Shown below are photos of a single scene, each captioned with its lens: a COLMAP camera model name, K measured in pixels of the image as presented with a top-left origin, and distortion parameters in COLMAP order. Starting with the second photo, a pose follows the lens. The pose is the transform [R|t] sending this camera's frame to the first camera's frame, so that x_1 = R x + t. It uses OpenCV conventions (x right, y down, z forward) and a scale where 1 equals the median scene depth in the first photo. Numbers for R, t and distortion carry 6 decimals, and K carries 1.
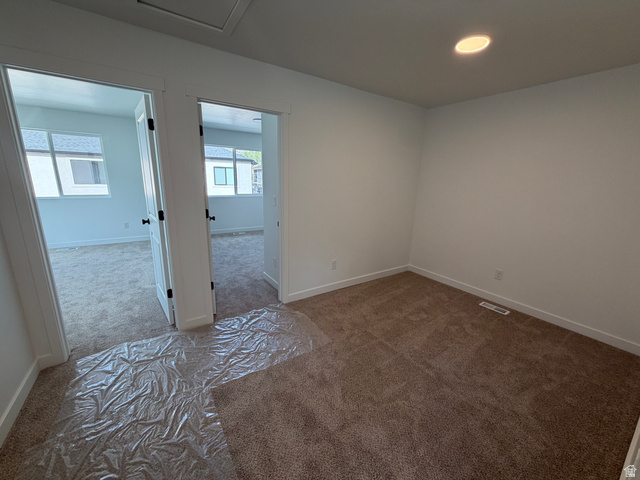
lens RADIAL K [[255.9, 0, 317.3], [0, 255.9, 238.6], [0, 0, 1]] dist [-0.000717, -0.000334]
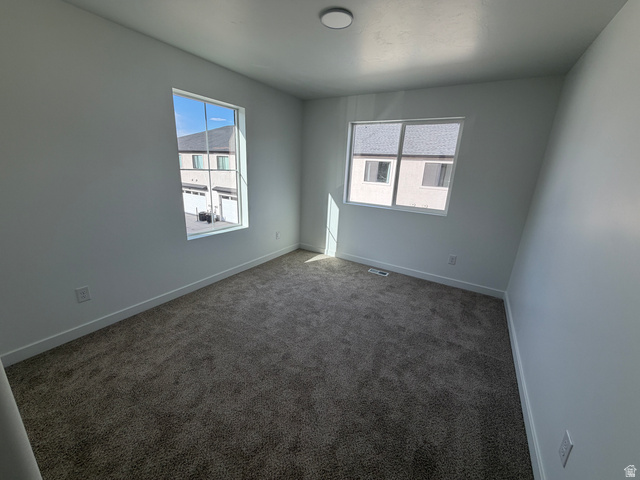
lens RADIAL K [[255.9, 0, 317.3], [0, 255.9, 238.6], [0, 0, 1]] dist [-0.000717, -0.000334]
pose [[0.414096, 0.238256, -0.878498, -0.403291], [-0.247133, 0.958310, 0.143411, -0.135903], [0.876042, 0.157720, 0.455713, 0.479962]]
